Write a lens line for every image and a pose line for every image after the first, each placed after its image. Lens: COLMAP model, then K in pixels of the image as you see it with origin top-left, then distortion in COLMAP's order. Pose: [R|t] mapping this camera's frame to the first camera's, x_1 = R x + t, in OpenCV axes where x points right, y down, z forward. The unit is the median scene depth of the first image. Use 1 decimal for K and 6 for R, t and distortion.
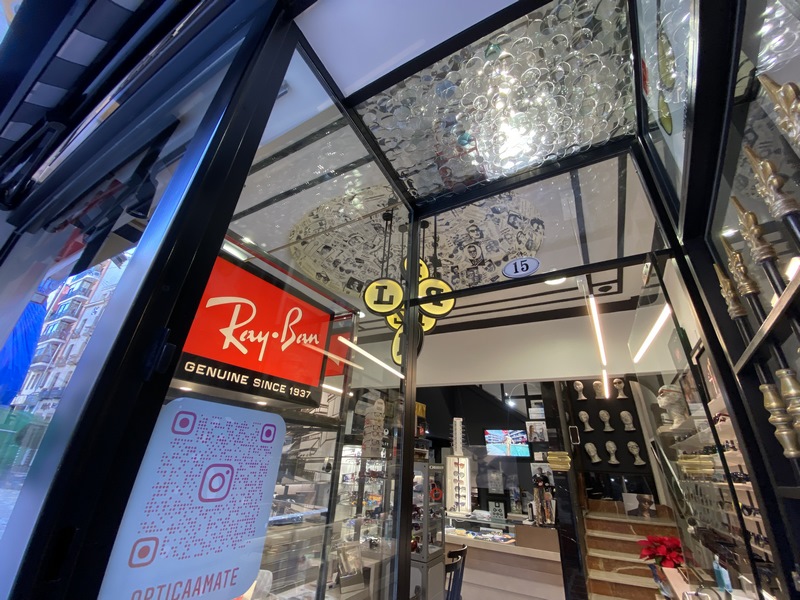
lens RADIAL K [[330.9, 0, 406.6], [0, 330.9, 296.4], [0, 0, 1]] dist [-0.010254, -0.001527]
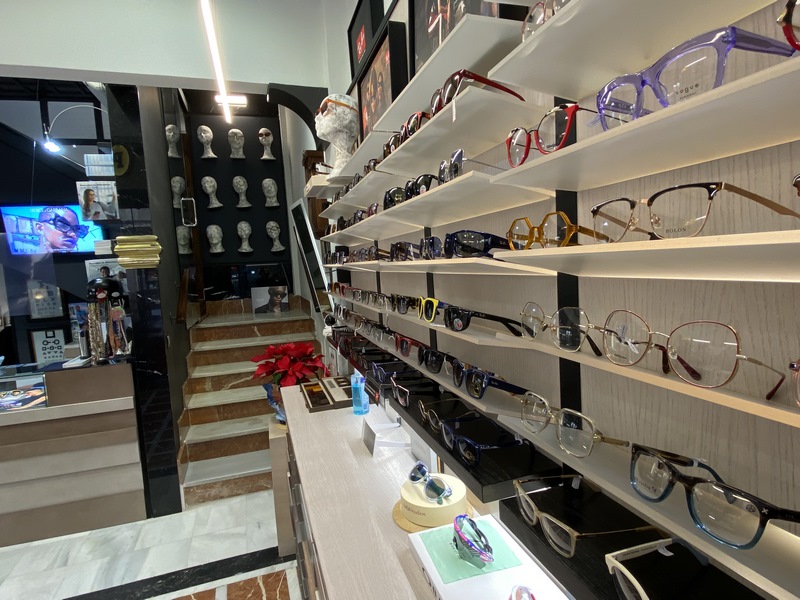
lens RADIAL K [[444.6, 0, 402.0], [0, 444.6, 299.7], [0, 0, 1]] dist [-0.032656, -0.010358]
pose [[0.676112, -0.151723, 0.721008, 0.200752], [-0.252722, 0.871450, 0.420366, 0.146264], [-0.692101, -0.466429, 0.550854, 0.253291]]
